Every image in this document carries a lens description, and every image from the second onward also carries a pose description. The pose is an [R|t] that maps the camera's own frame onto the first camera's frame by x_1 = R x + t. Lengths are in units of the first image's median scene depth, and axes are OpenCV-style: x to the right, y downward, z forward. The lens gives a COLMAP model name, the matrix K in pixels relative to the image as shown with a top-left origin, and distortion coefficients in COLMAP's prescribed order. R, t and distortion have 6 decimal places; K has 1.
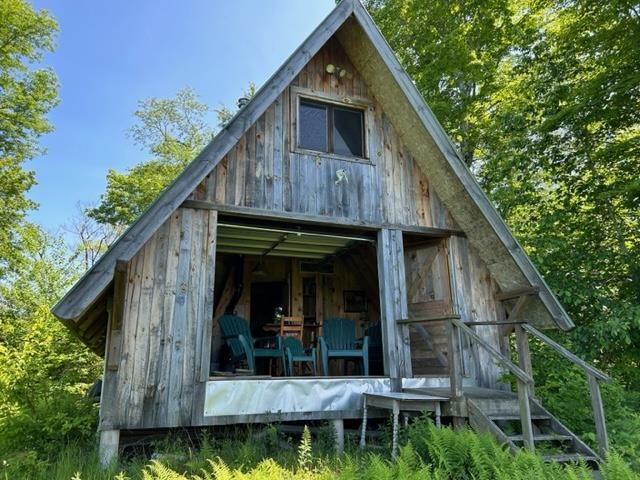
lens RADIAL K [[477.0, 0, 320.1], [0, 477.0, 239.1], [0, 0, 1]] dist [0.006996, -0.014717]
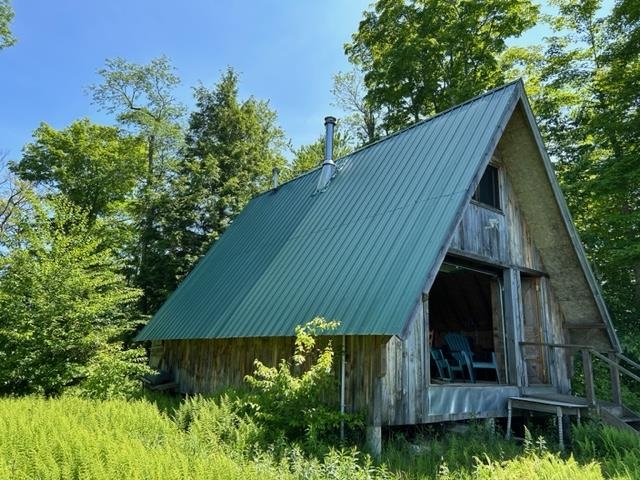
lens RADIAL K [[477.0, 0, 324.2], [0, 477.0, 239.1], [0, 0, 1]] dist [0.006996, -0.014717]
pose [[0.953125, 0.121146, 0.277267, -0.825956], [-0.131169, 0.991200, 0.017819, -0.066229], [-0.272668, -0.053353, 0.960628, -0.093488]]
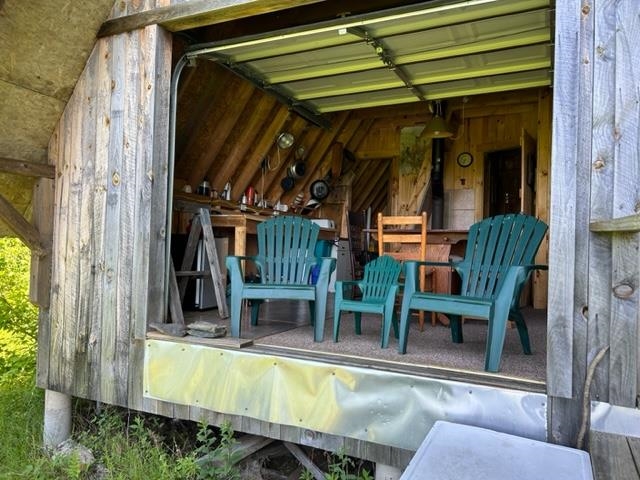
lens RADIAL K [[477.0, 0, 333.6], [0, 477.0, 249.0], [0, 0, 1]] dist [0.006996, -0.014717]
pose [[0.693850, 0.030260, -0.719483, 0.303443], [0.156956, 0.968741, 0.192107, 0.110678], [0.702807, -0.246221, 0.667412, 0.747136]]
